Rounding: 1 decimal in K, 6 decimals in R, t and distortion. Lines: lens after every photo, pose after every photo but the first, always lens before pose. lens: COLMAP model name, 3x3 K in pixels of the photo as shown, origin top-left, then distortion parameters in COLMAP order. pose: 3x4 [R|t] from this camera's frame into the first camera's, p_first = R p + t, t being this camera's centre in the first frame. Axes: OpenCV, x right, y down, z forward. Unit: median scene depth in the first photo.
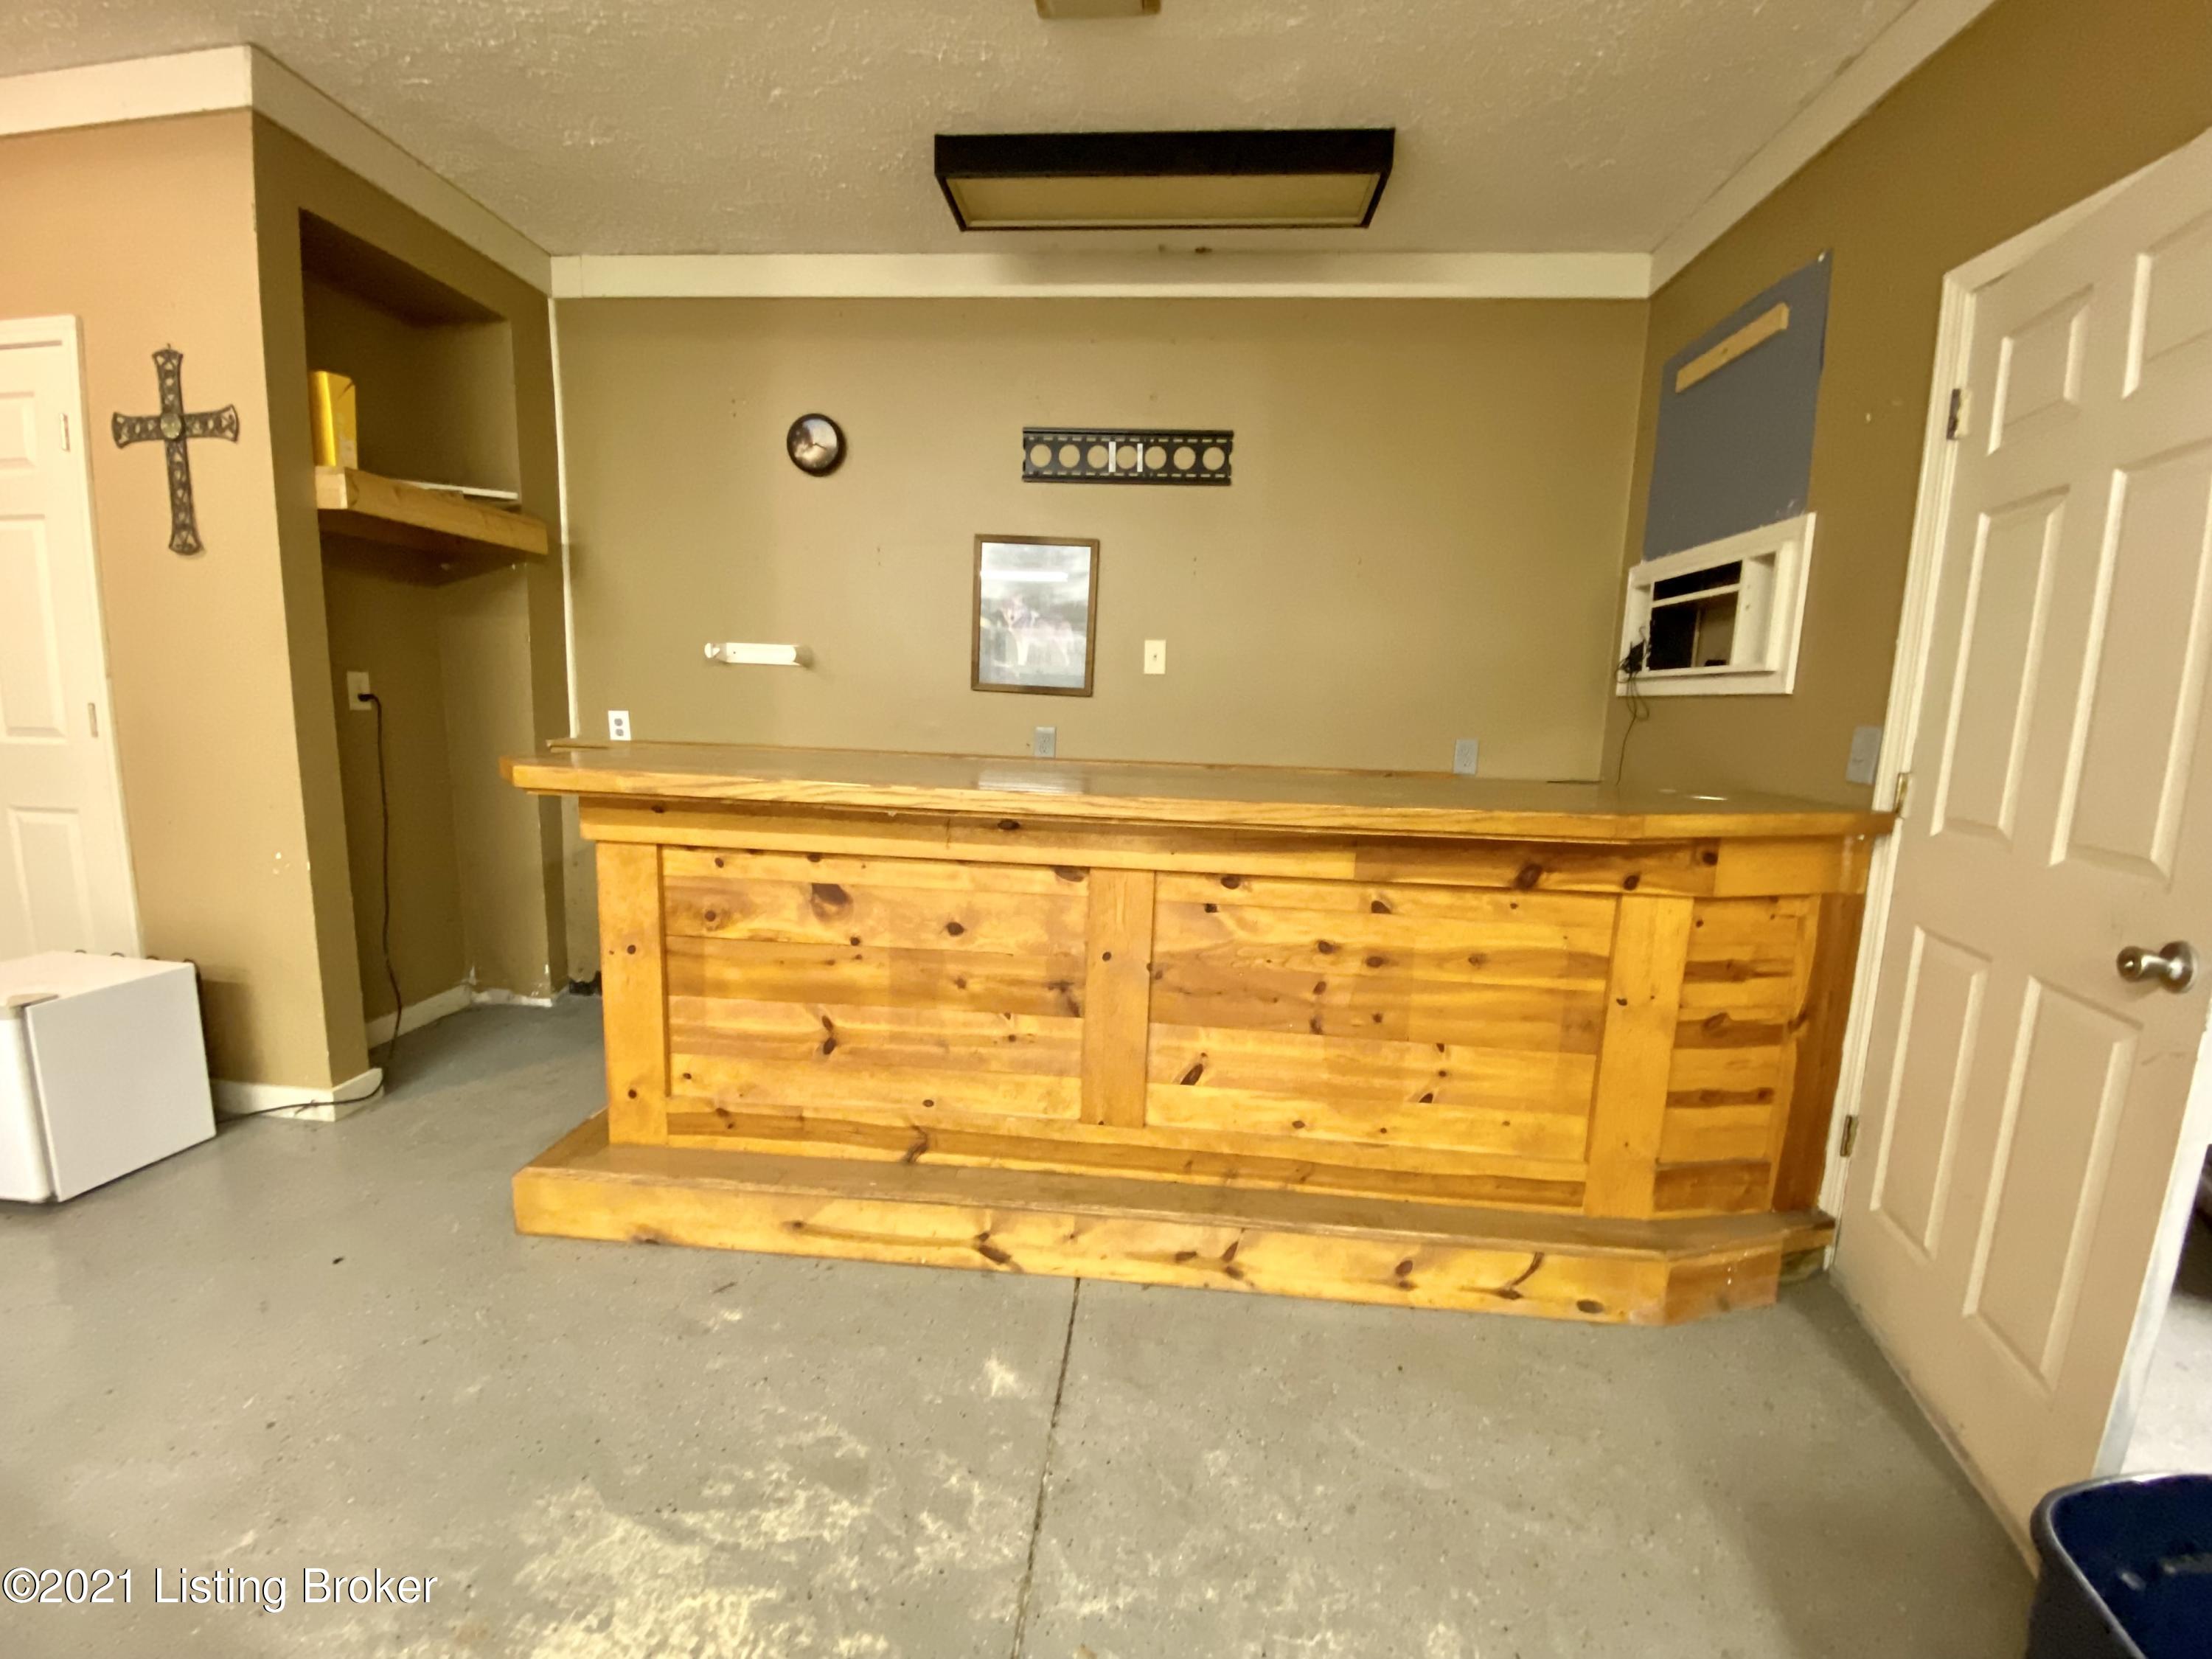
lens RADIAL K [[894.7, 0, 1095.7], [0, 894.7, 835.0], [0, 0, 1]] dist [0.019716, -0.000853]
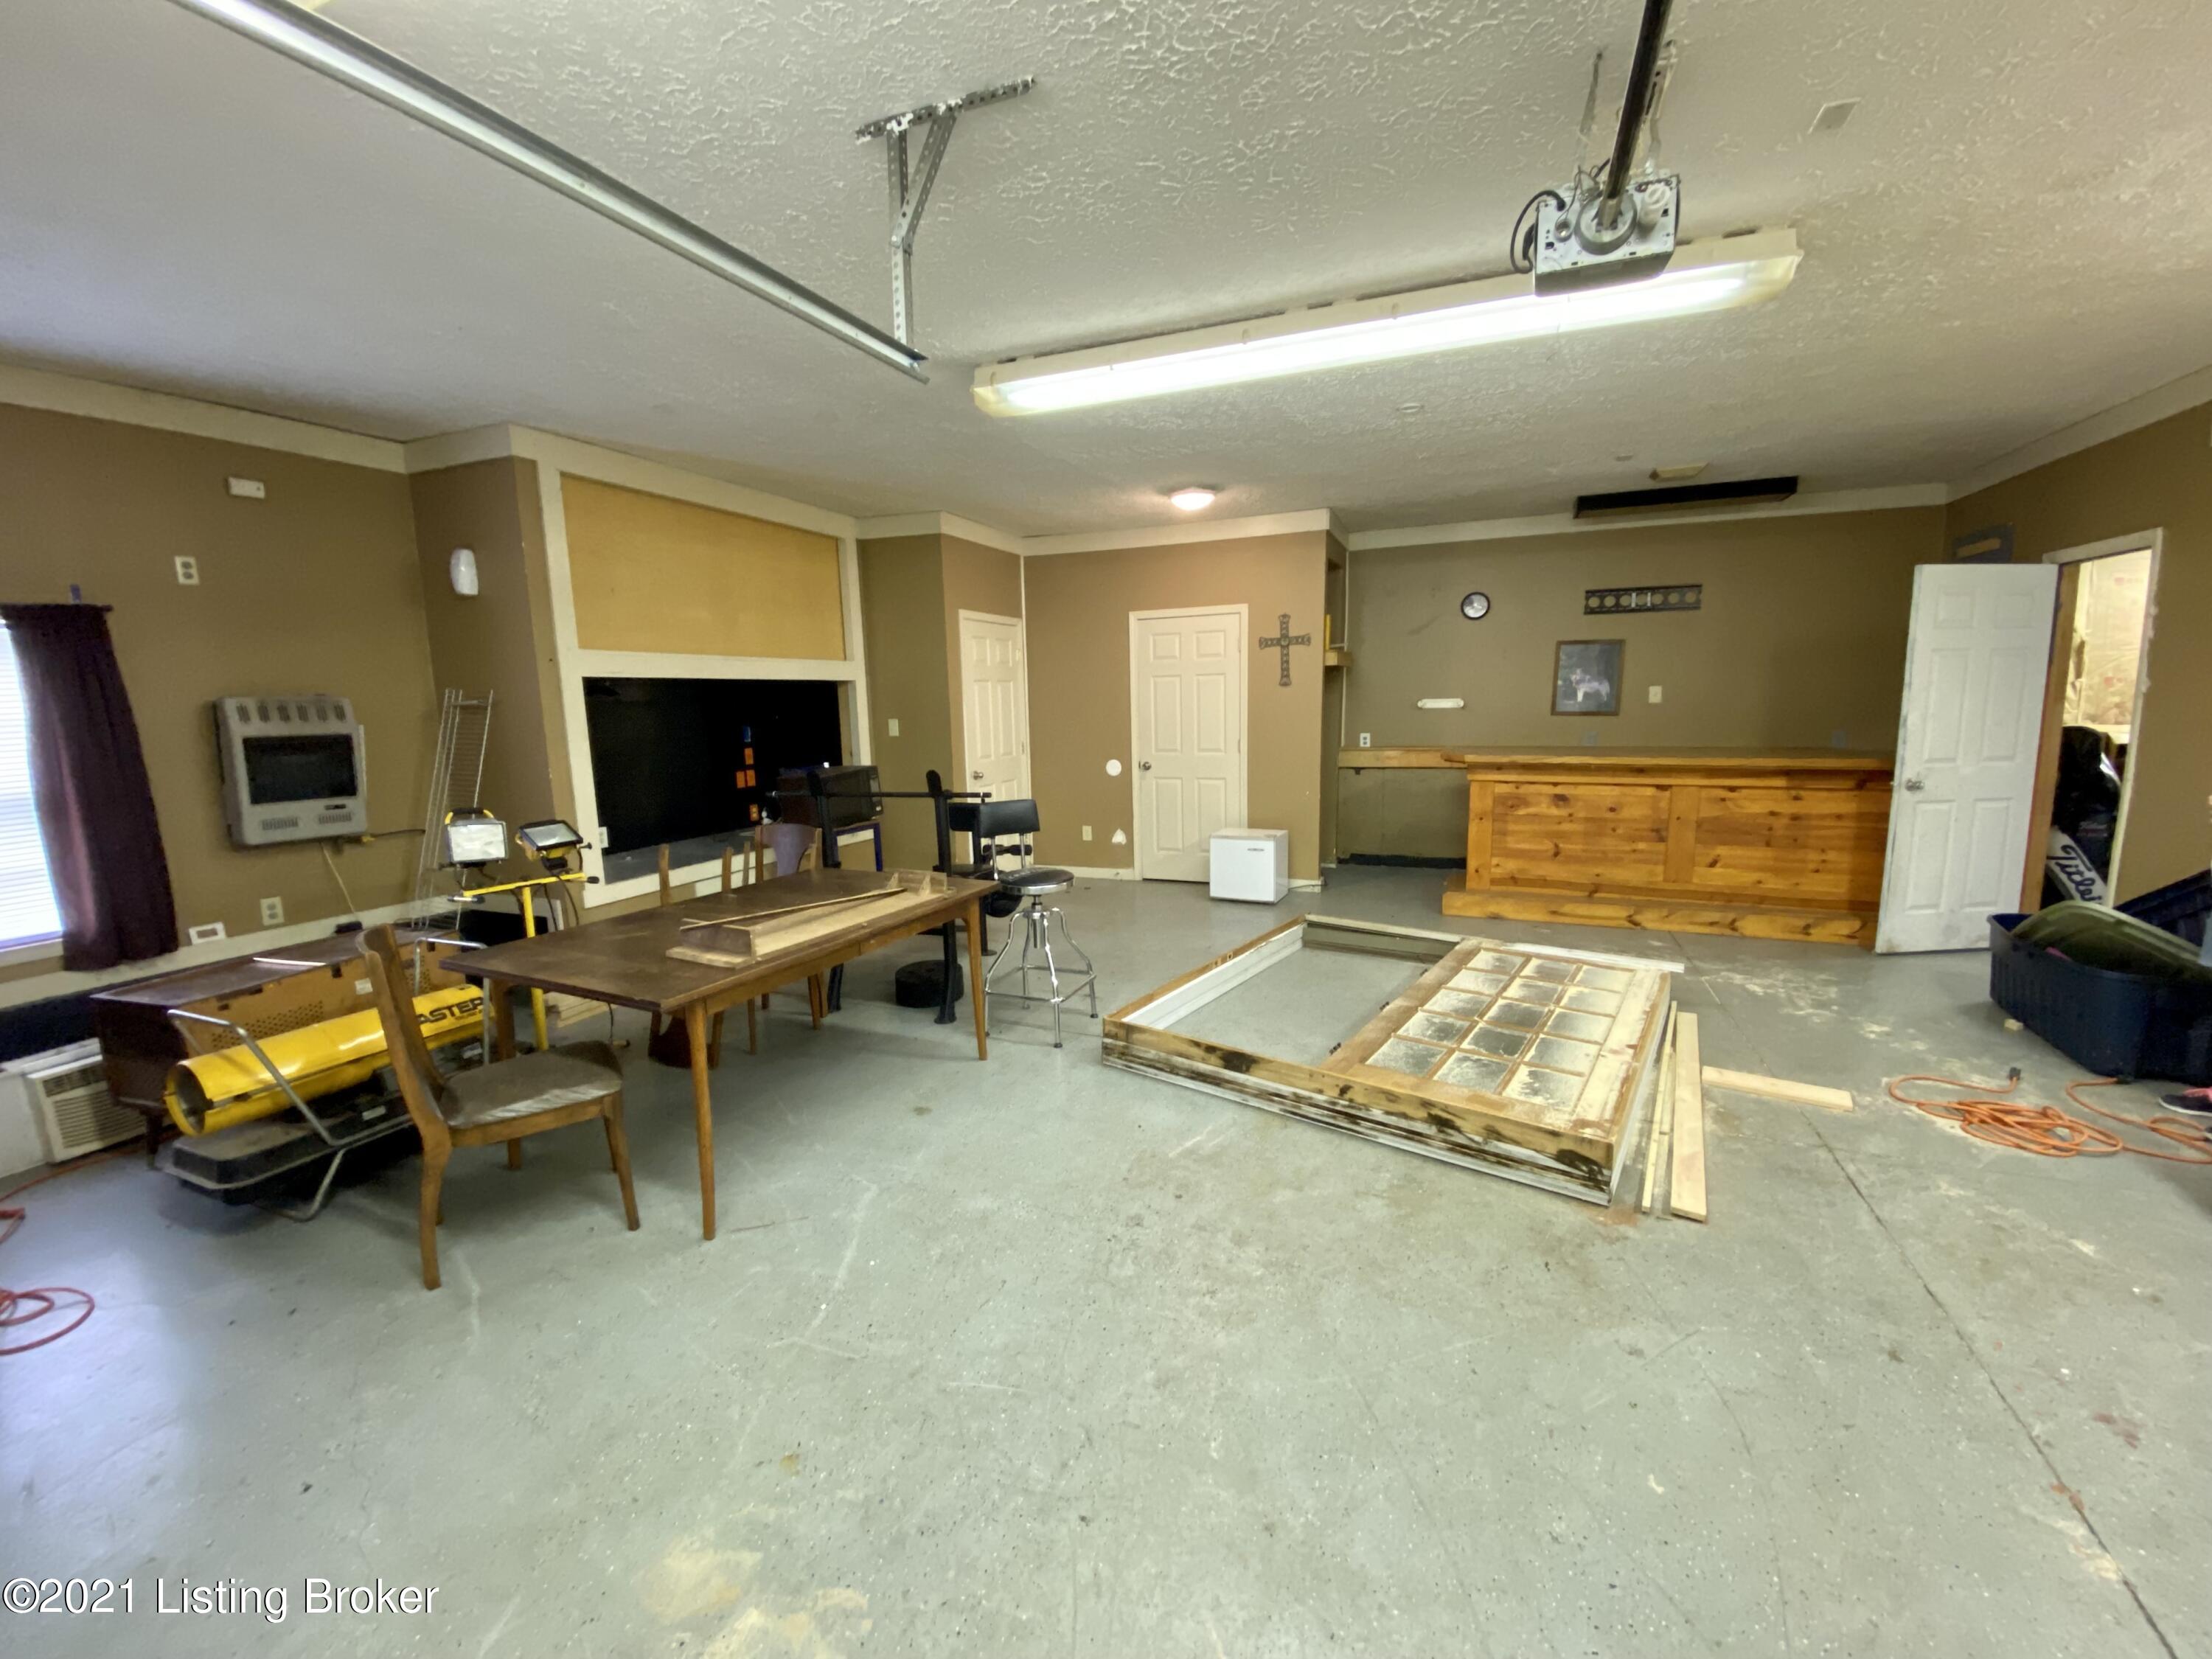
lens RADIAL K [[894.7, 0, 1116.5], [0, 894.7, 819.5], [0, 0, 1]] dist [0.019716, -0.000853]
pose [[0.953056, -0.004112, -0.302767, -0.775974], [0.004184, 0.999991, -0.000411, 0.127865], [0.302766, -0.000875, 0.953065, -2.124410]]
